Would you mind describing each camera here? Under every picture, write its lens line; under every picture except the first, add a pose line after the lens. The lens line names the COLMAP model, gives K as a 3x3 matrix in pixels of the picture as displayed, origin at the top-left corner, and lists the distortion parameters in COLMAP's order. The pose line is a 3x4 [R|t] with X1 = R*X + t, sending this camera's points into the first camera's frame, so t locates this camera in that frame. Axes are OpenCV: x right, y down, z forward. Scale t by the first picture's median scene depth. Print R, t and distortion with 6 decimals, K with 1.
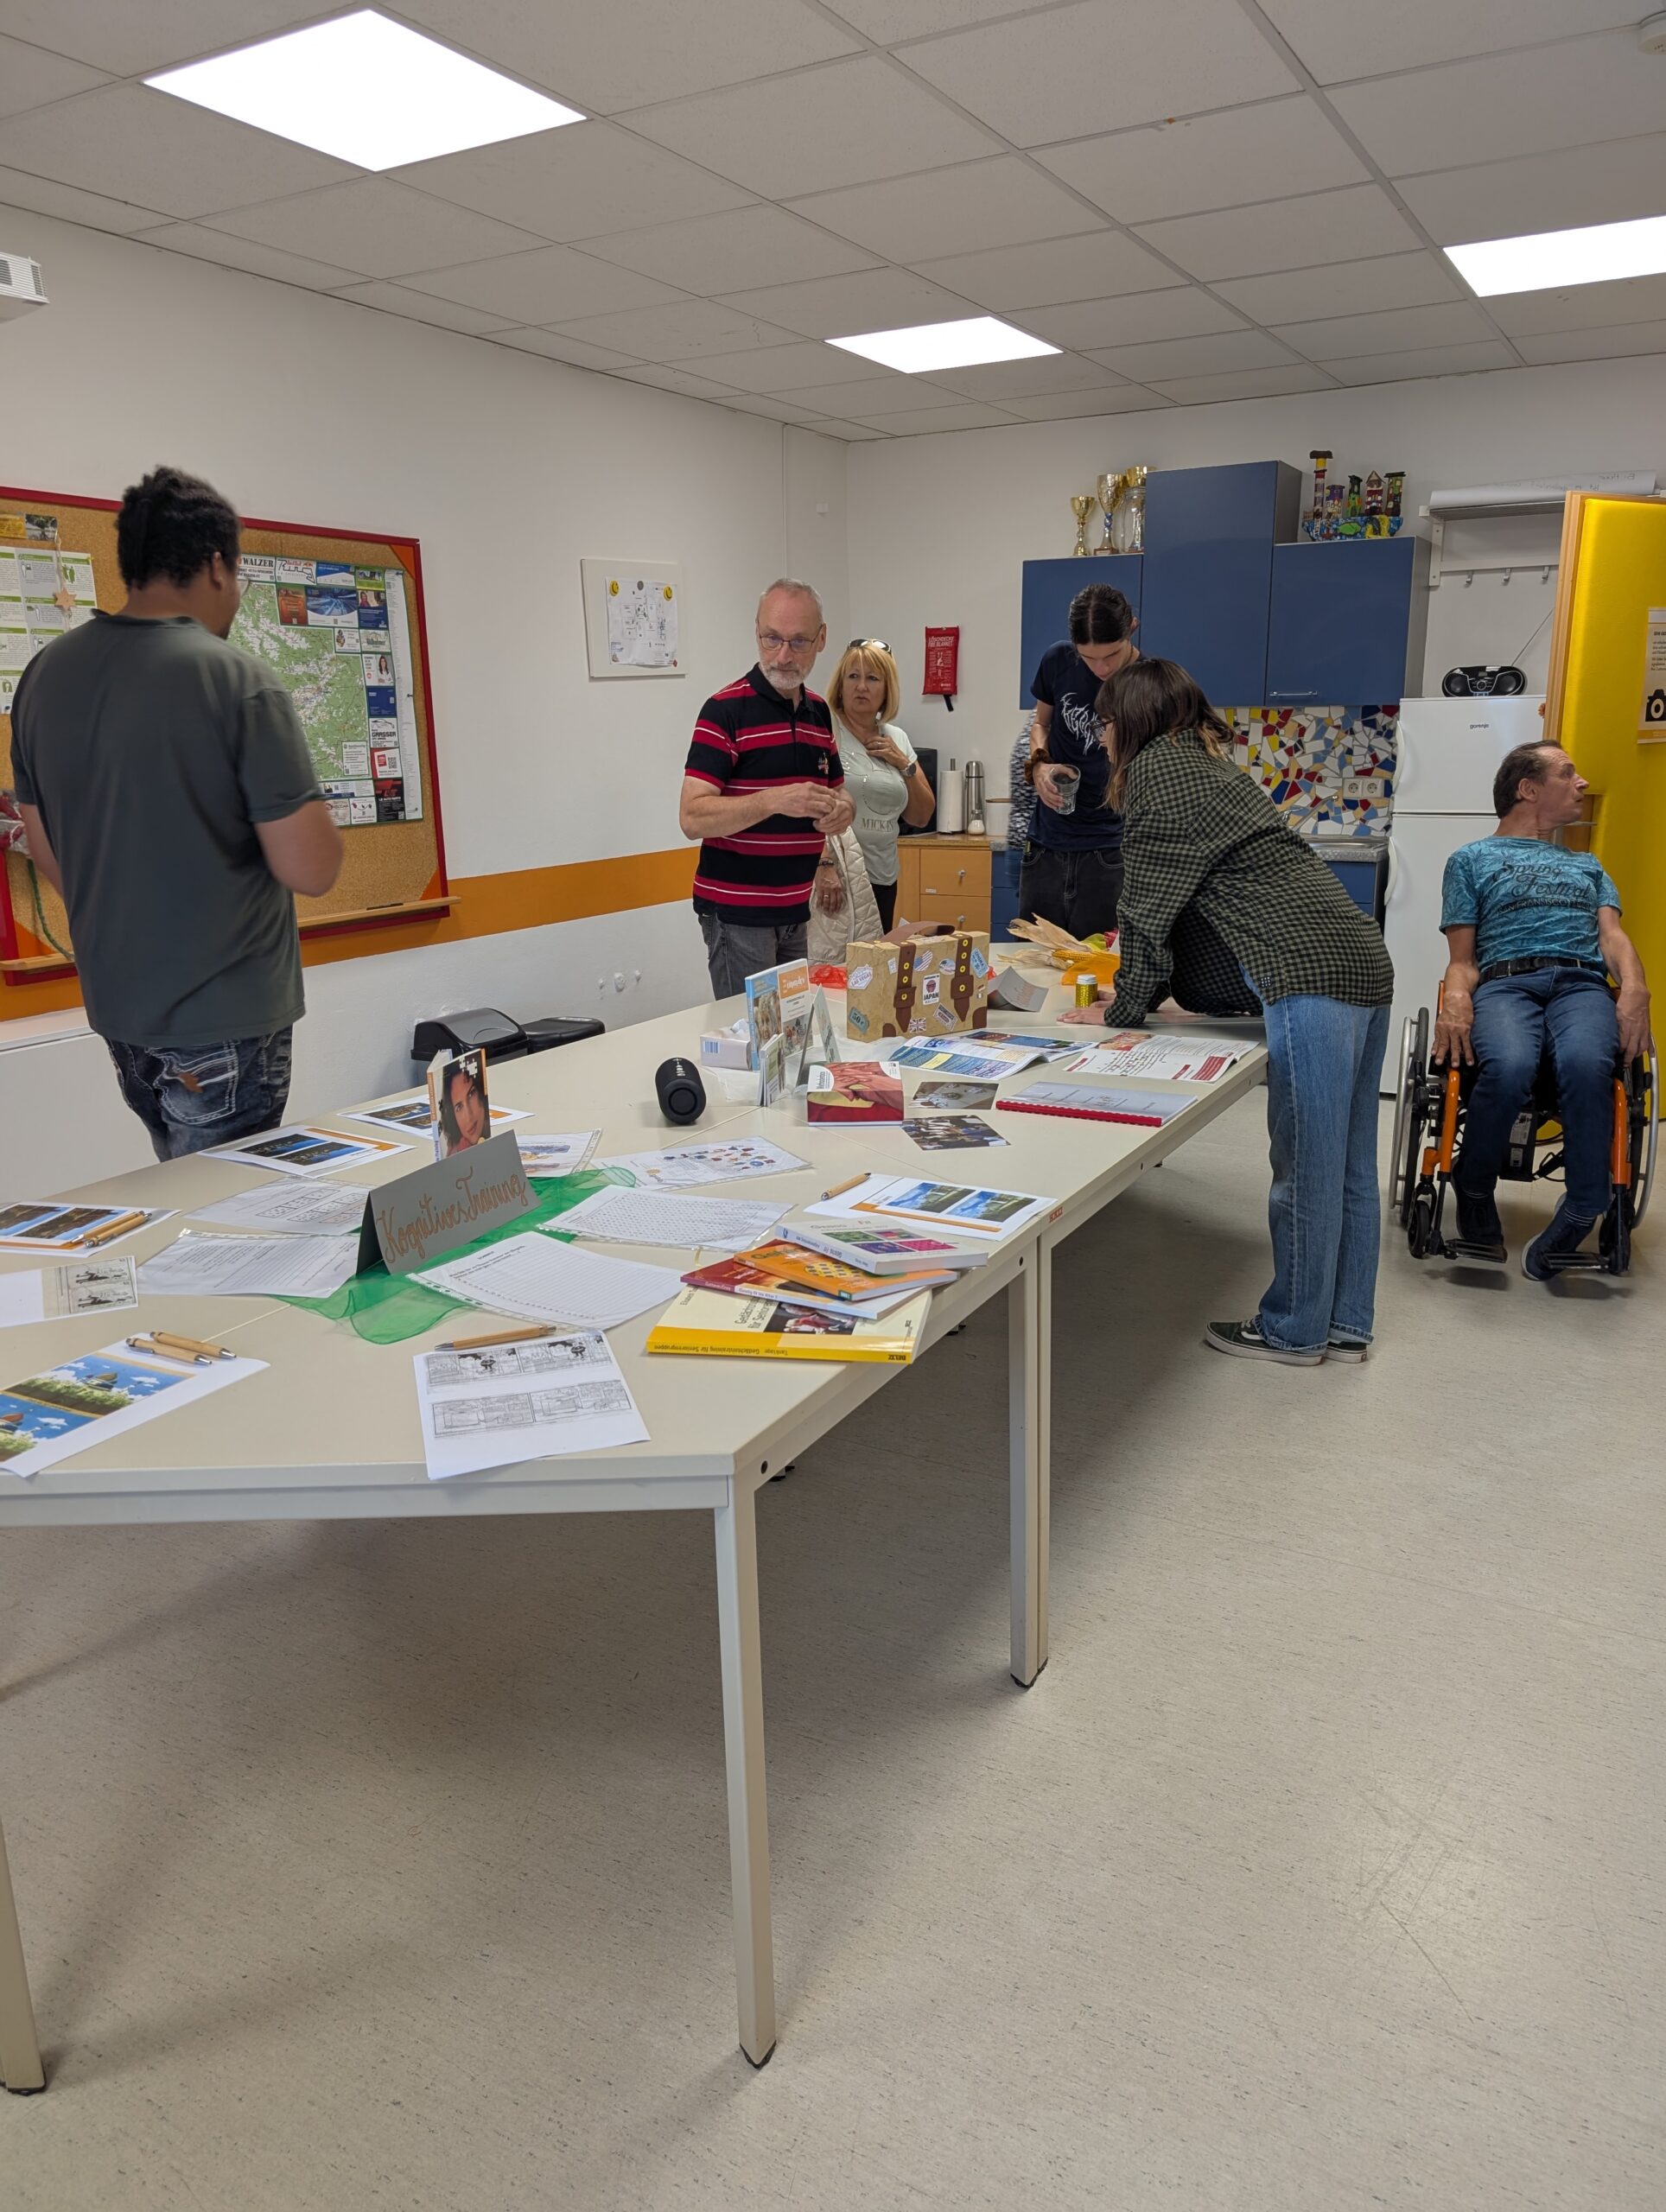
lens RADIAL K [[1605.0, 0, 833.0], [0, 1605.0, 1106.0], [0, 0, 1]] dist [0.013087, -0.011562]
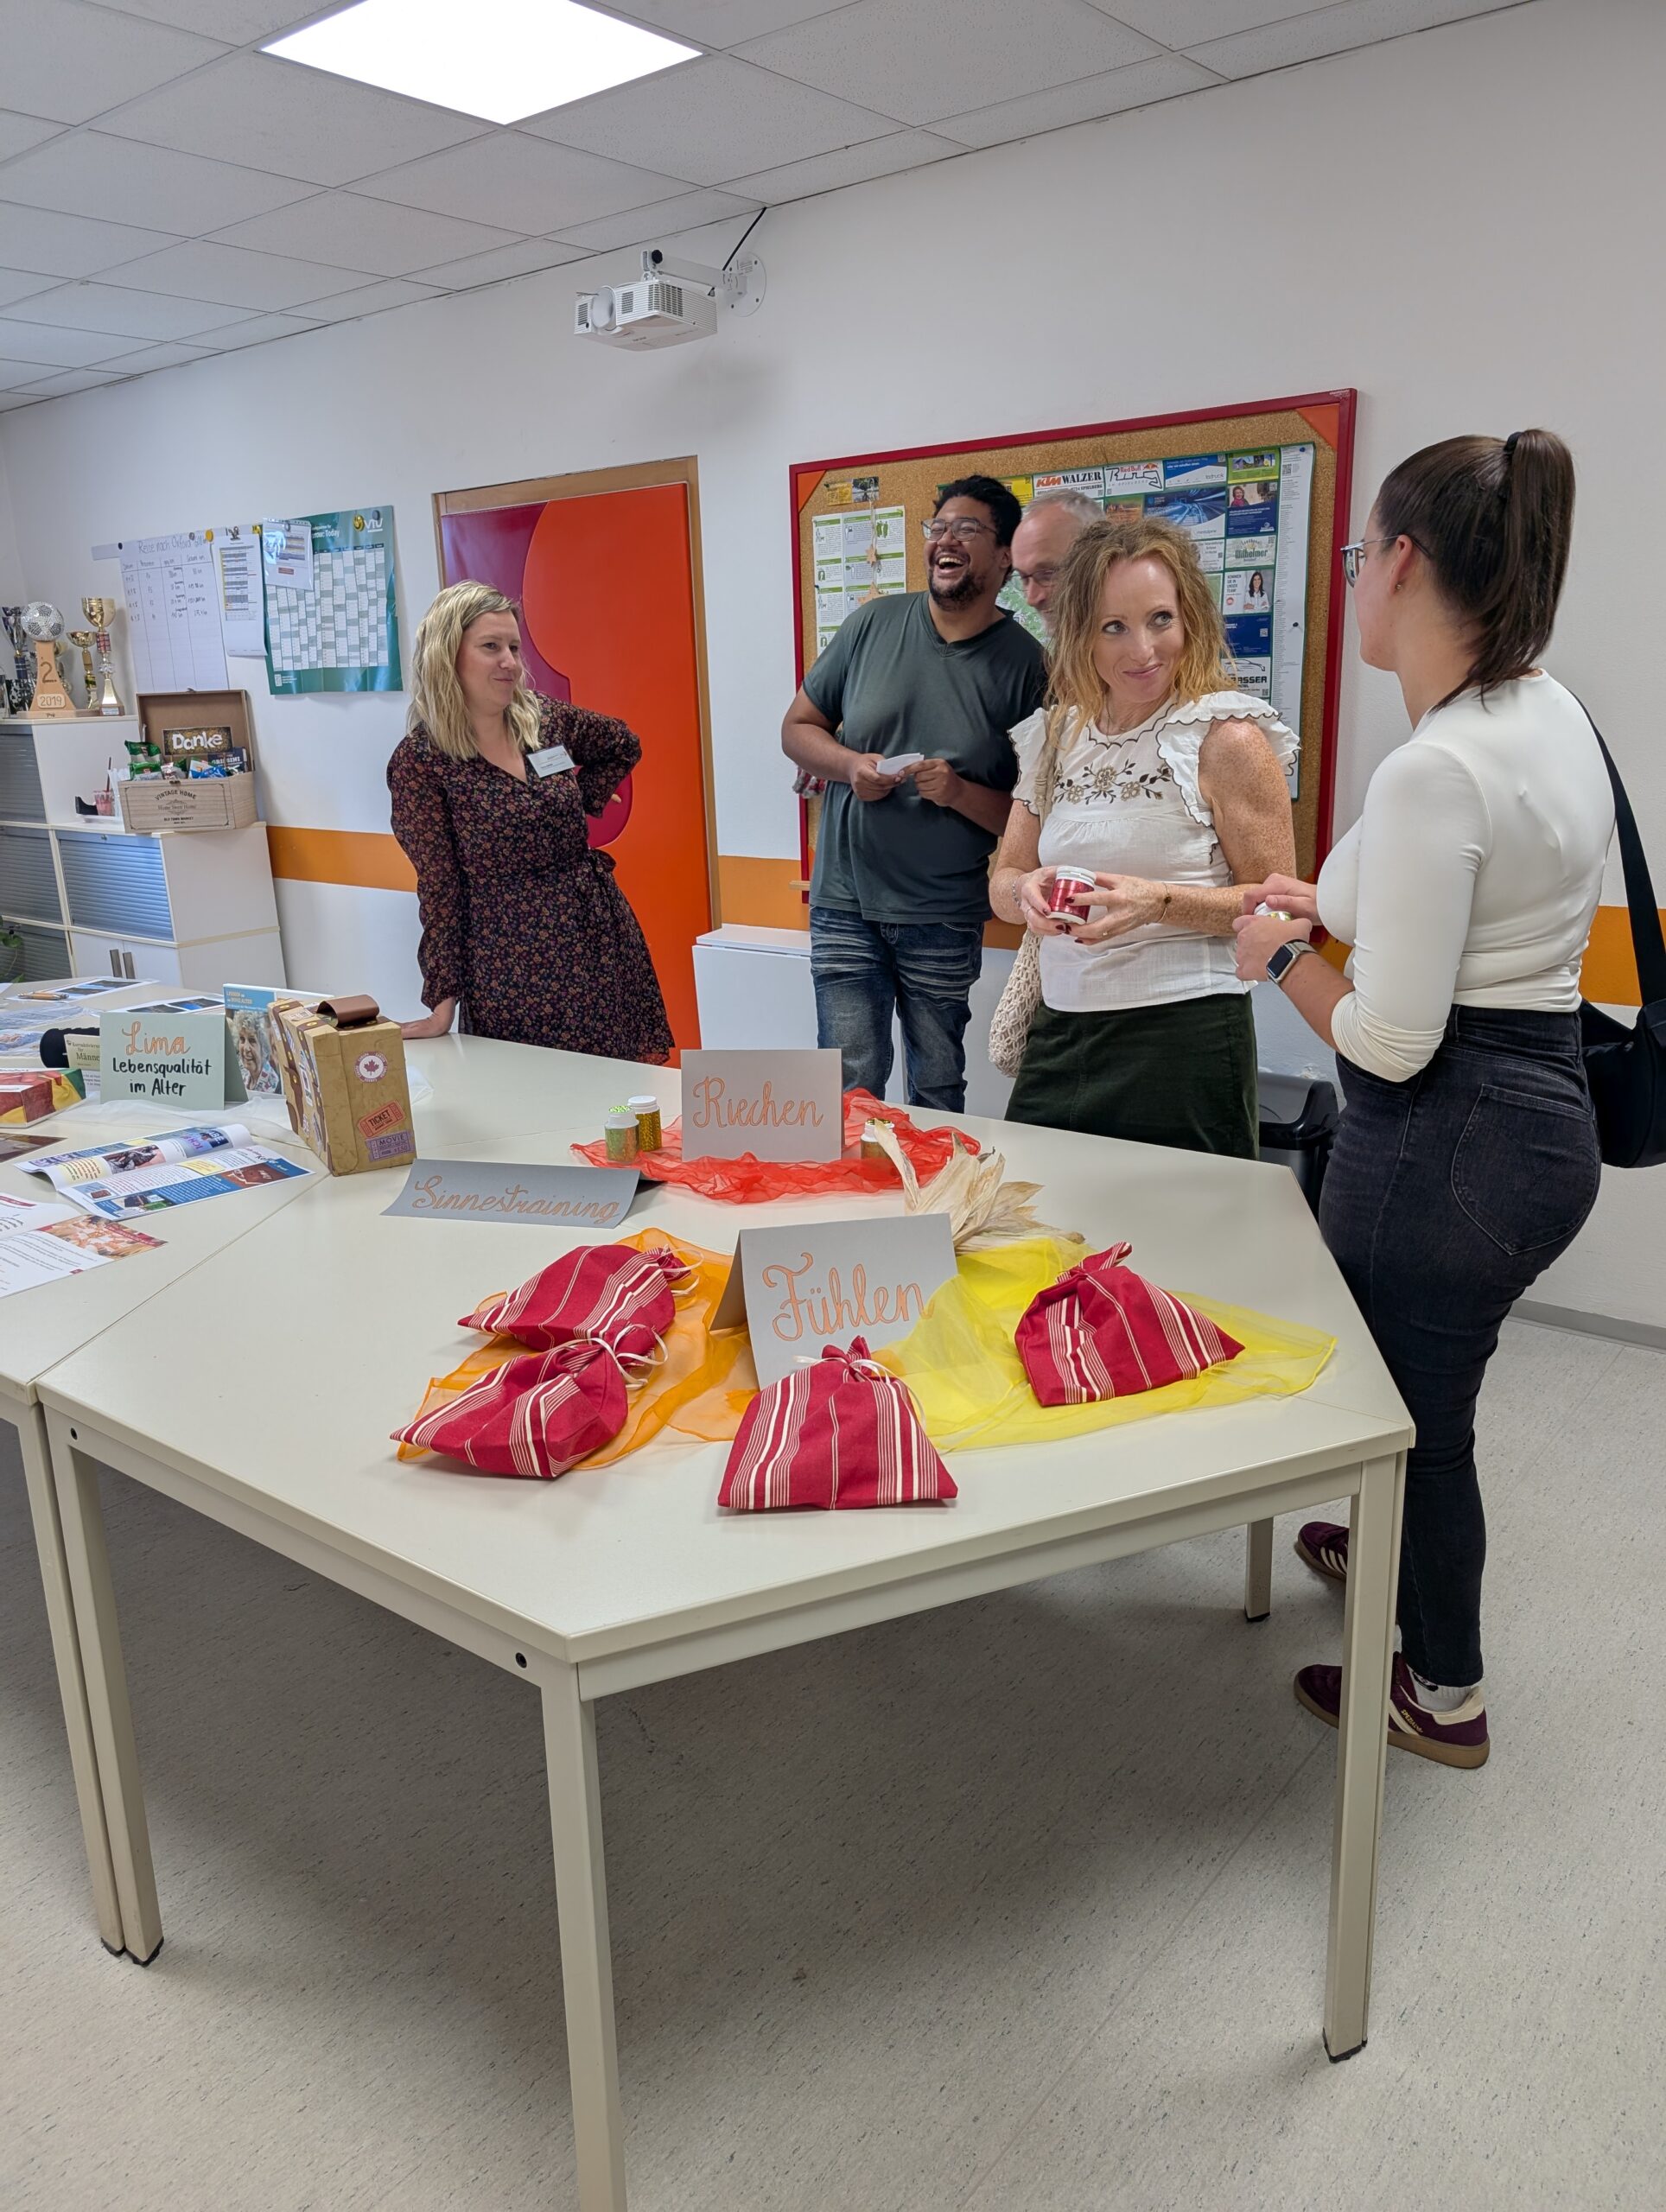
lens RADIAL K [[1609.0, 0, 825.5], [0, 1609.0, 1098.3], [0, 0, 1]] dist [0.015655, -0.012114]
pose [[-0.156968, 0.270396, -0.949867, 0.531021], [-0.198684, 0.933480, 0.298564, -0.244603], [0.967412, 0.235588, -0.092803, 0.966929]]
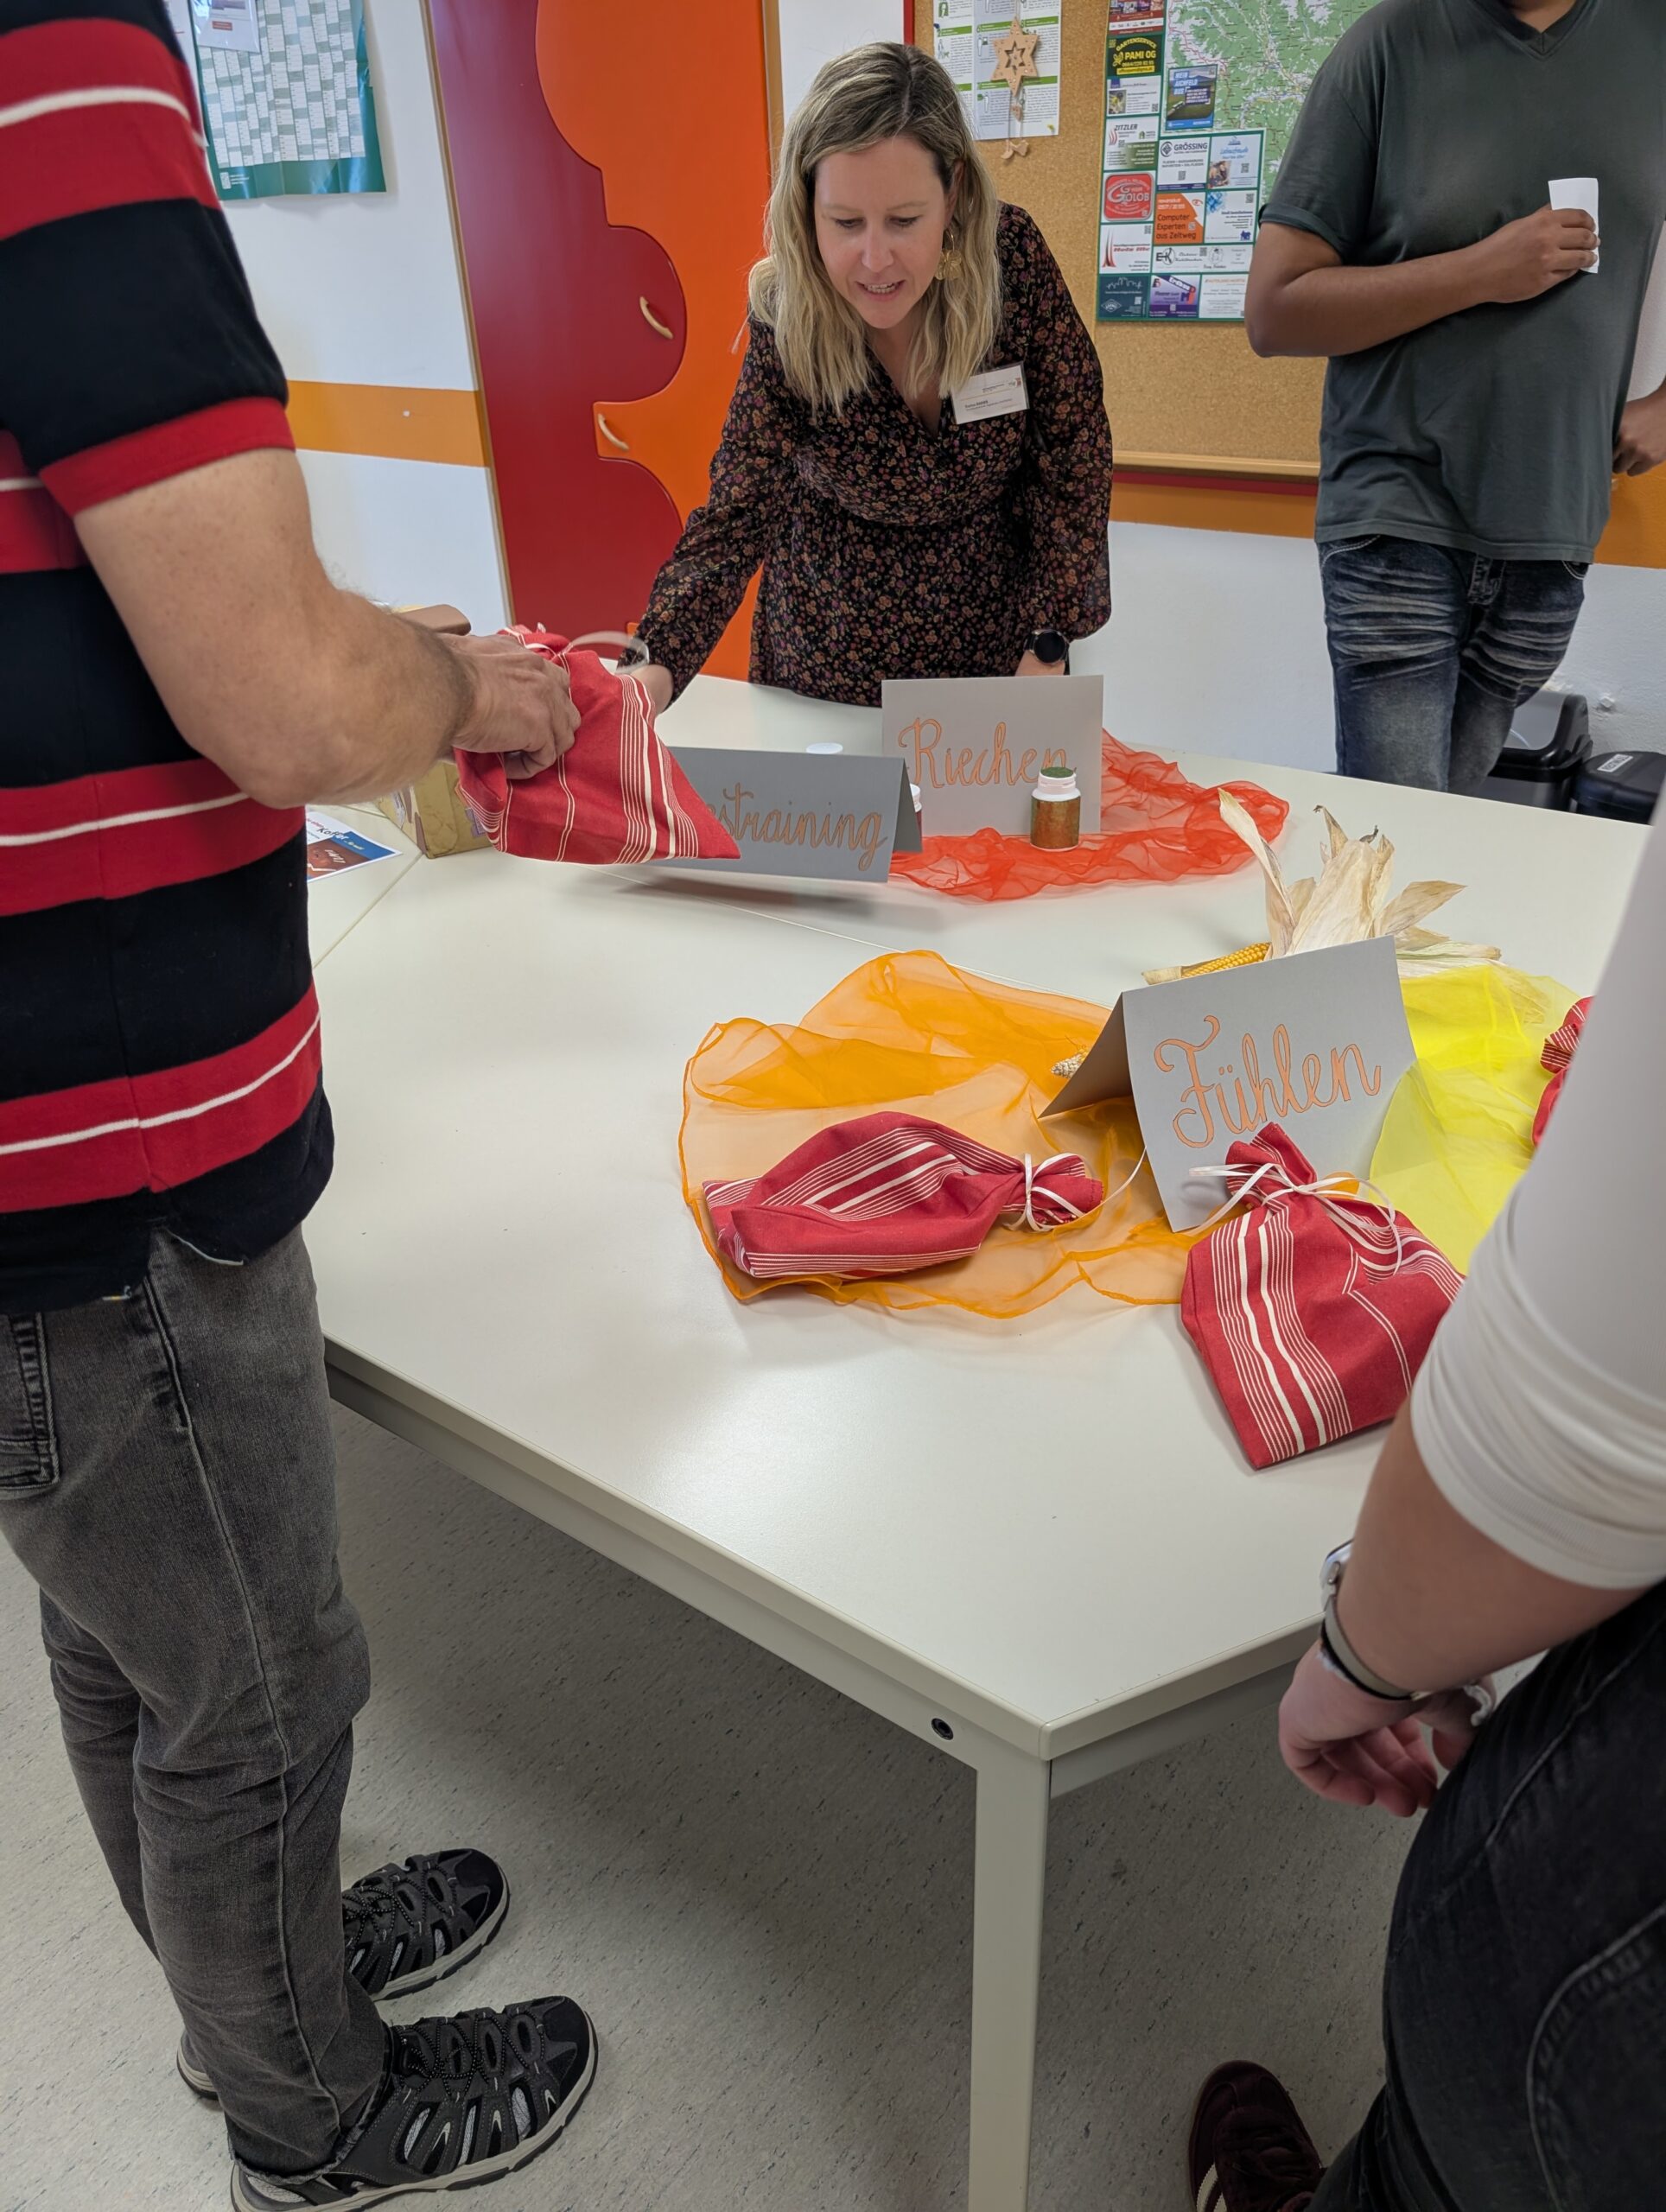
lens RADIAL K [[1605.0, 0, 833.0], [0, 1605.0, 1106.0], [0, 0, 1]] dist [0.013087, -0.011562]
pose [[-0.138847, 0.502326, -0.853458, 0.419996], [-0.195394, 0.830968, 0.520877, -0.207447], [0.970846, 0.239083, -0.017226, 0.888602]]
